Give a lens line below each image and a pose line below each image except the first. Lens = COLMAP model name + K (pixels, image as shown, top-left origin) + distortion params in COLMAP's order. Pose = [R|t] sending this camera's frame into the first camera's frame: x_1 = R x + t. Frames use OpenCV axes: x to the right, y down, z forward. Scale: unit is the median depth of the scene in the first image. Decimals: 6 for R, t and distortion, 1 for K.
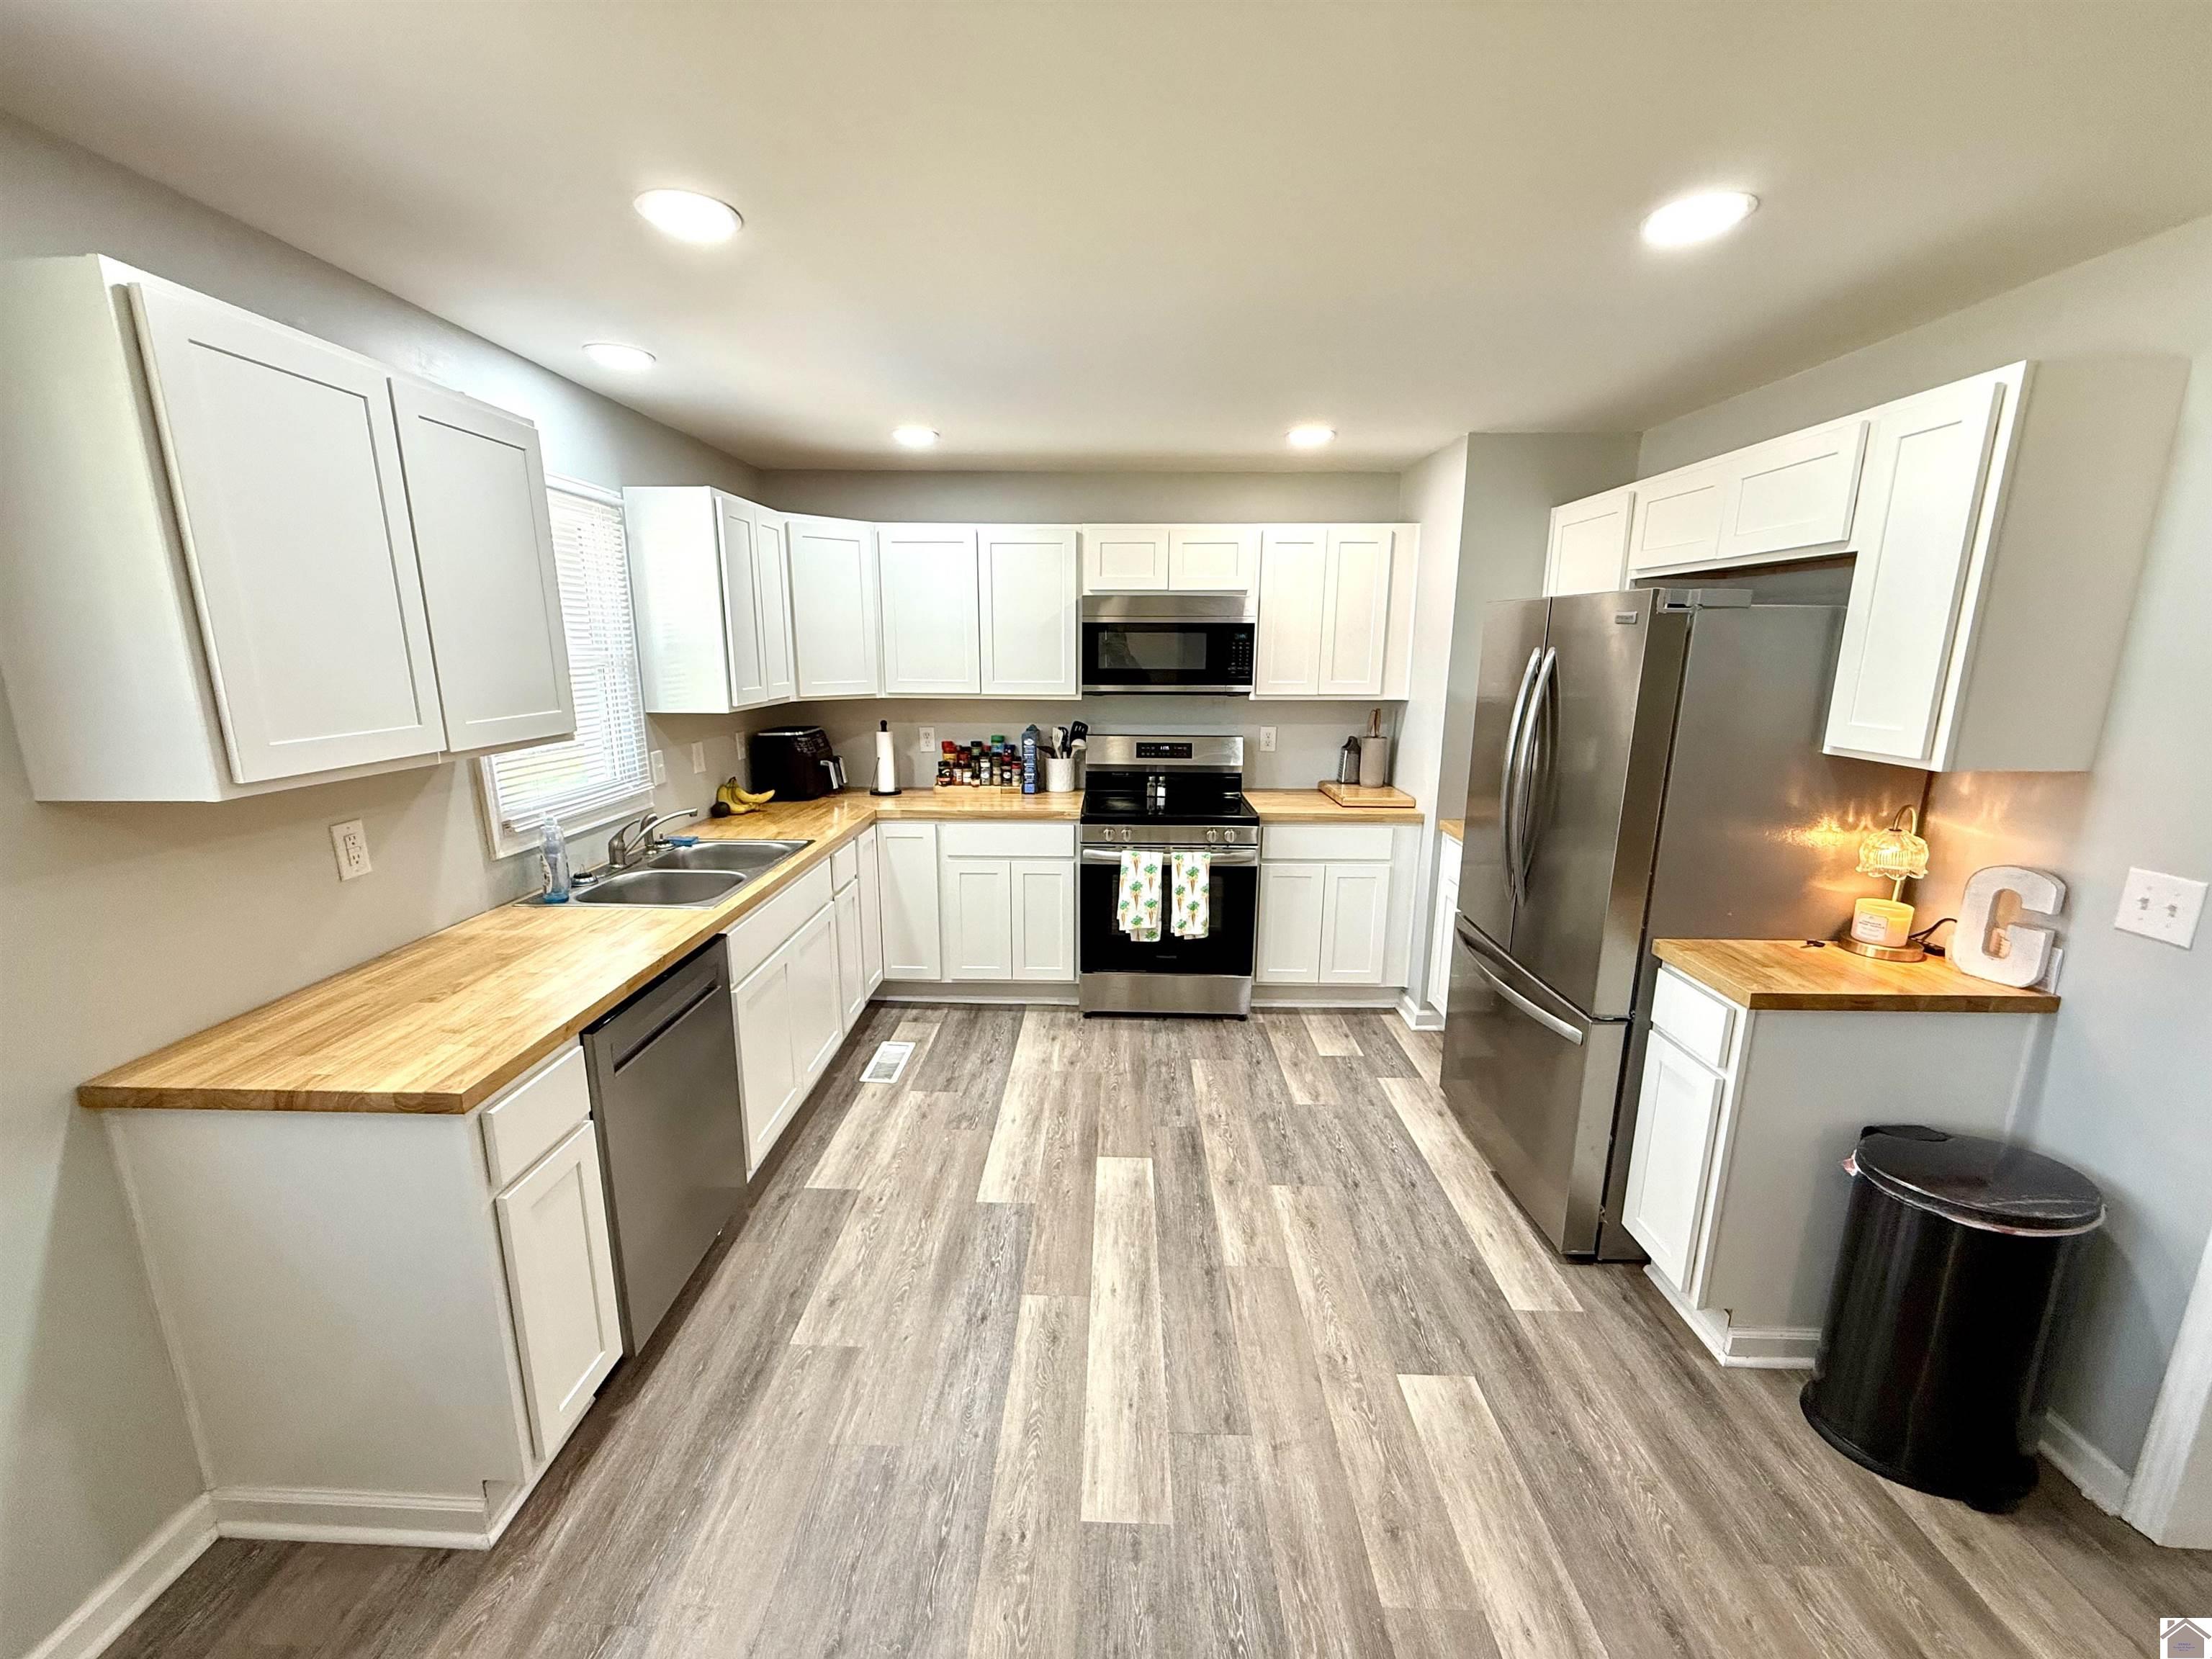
lens RADIAL K [[878.6, 0, 1096.9], [0, 878.6, 836.2], [0, 0, 1]] dist [-0.000410, 0.000116]
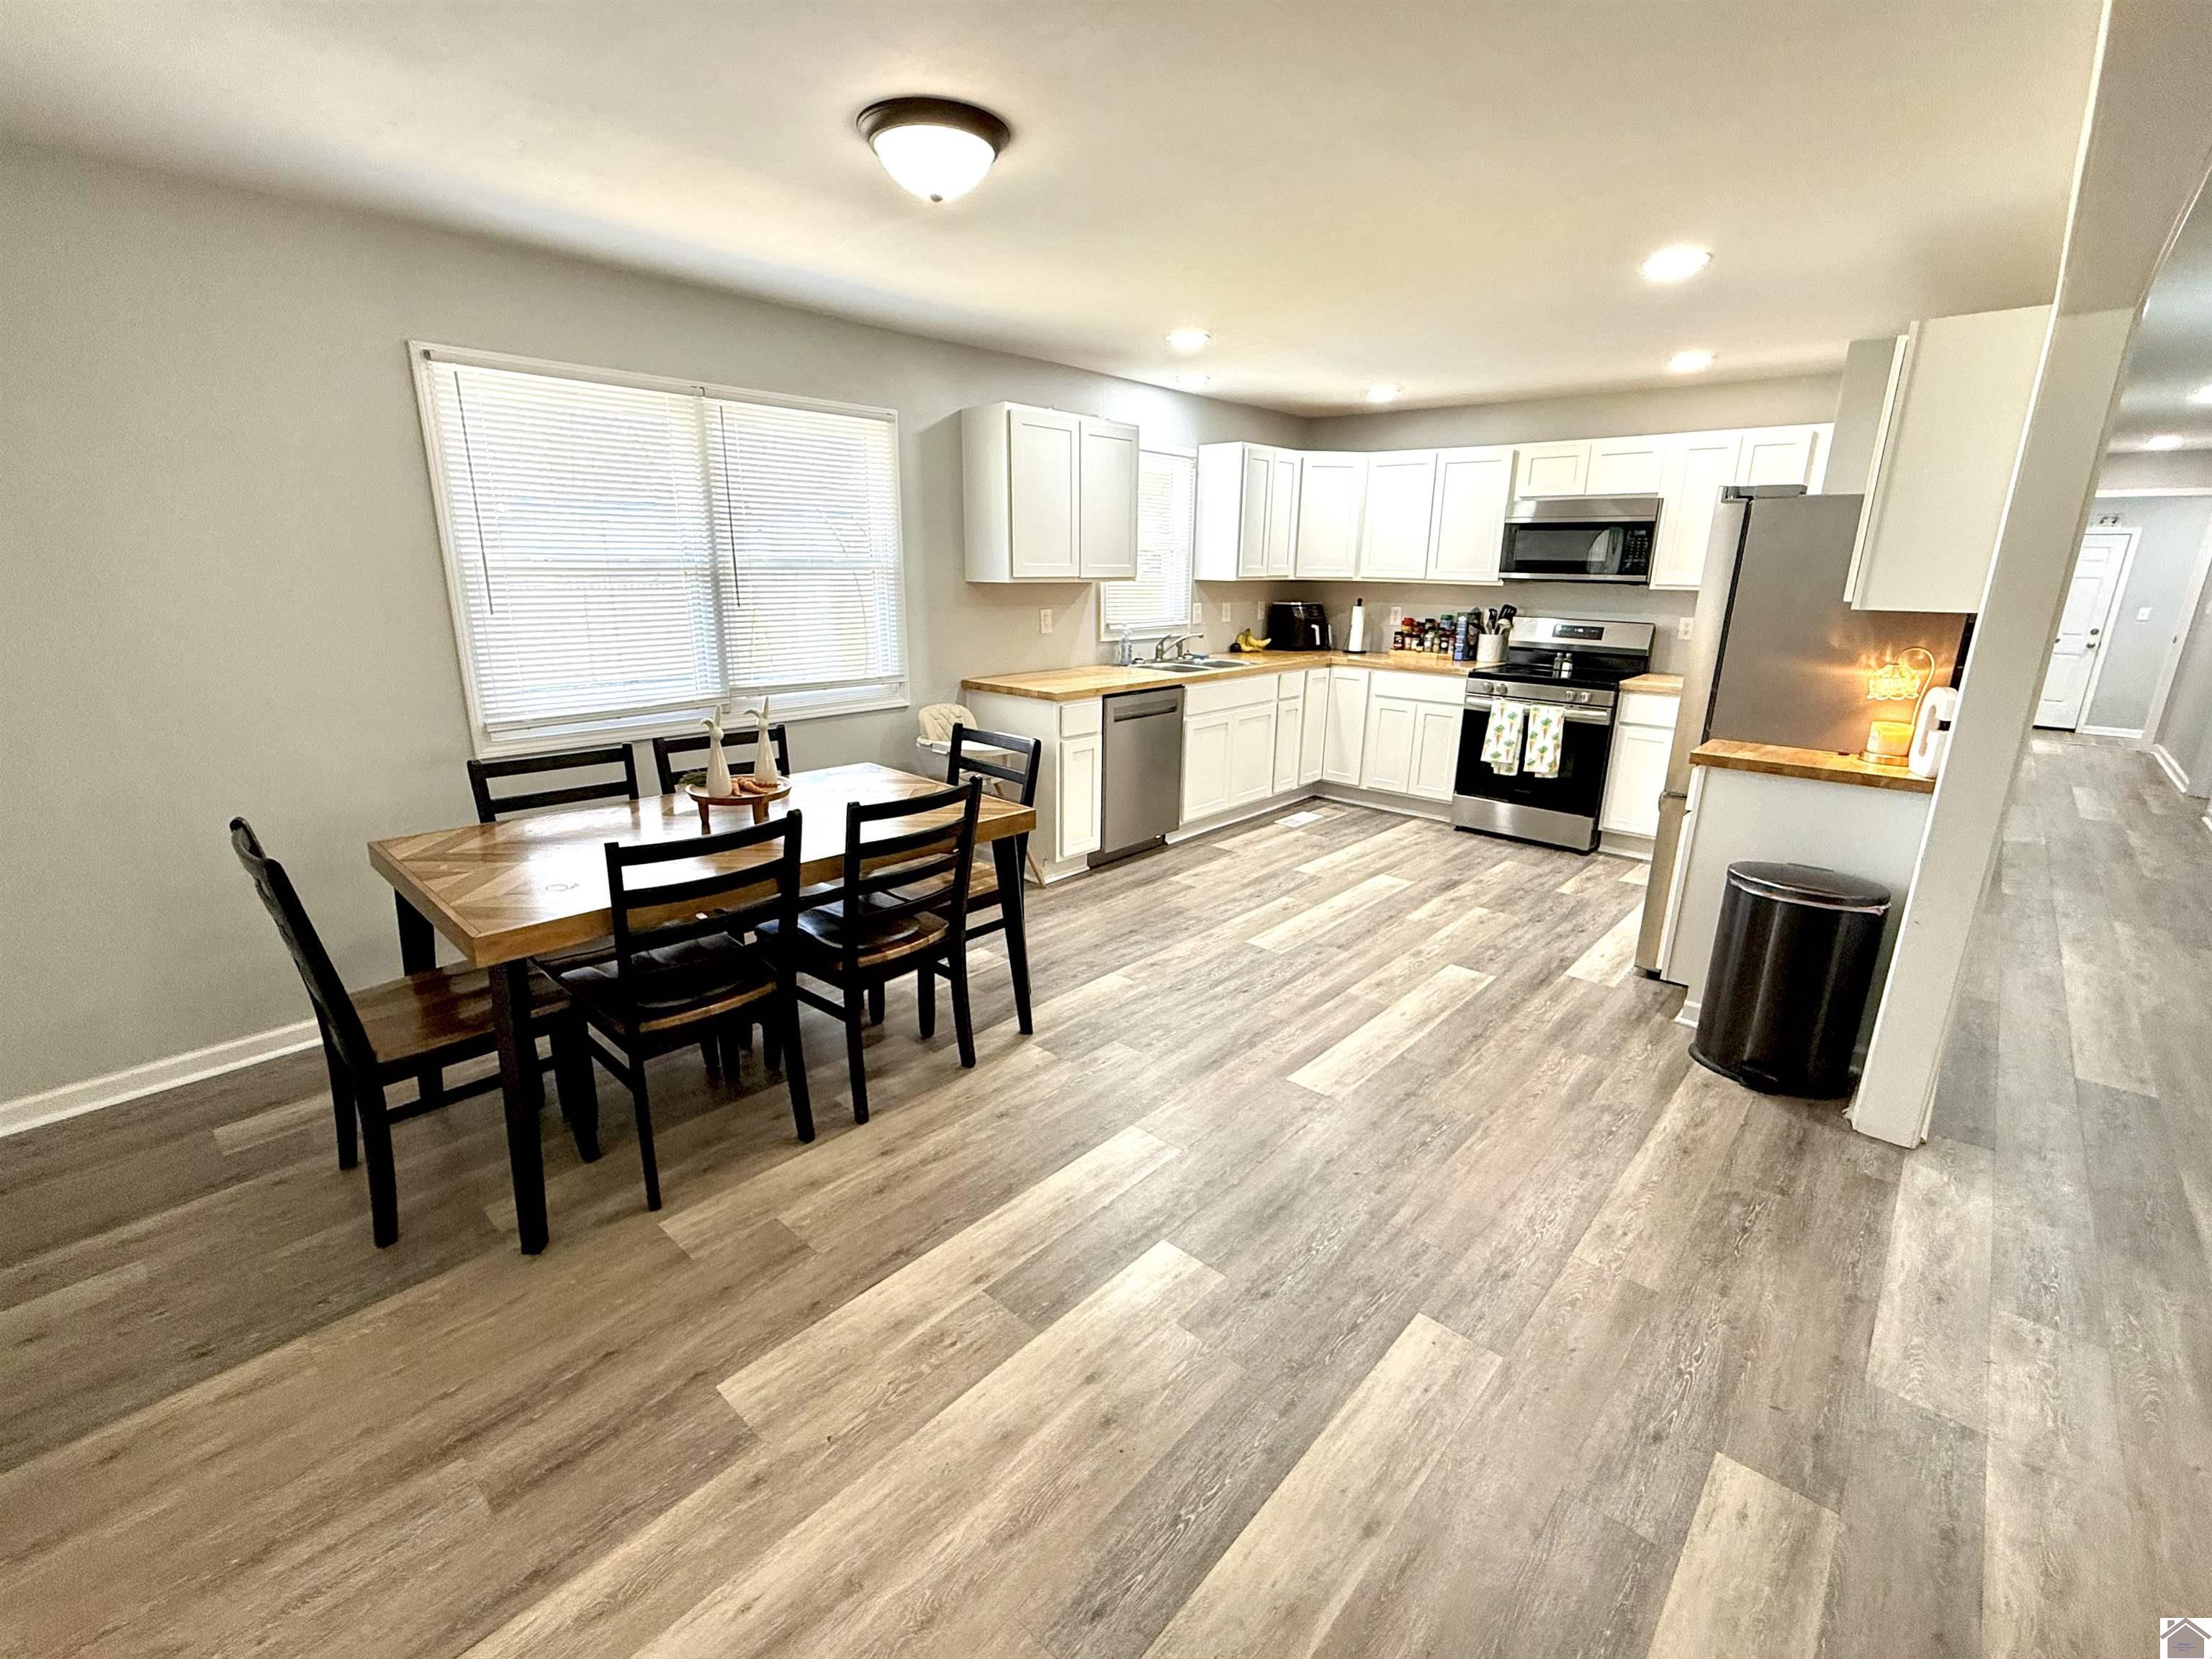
lens RADIAL K [[969.4, 0, 1106.0], [0, 969.4, 829.5], [0, 0, 1]] dist [-0.000251, 0.000053]
pose [[0.764670, 0.179337, -0.618966, 0.514464], [-0.147944, 0.983697, 0.102243, 0.143895], [0.627211, 0.013390, 0.778735, -0.478622]]
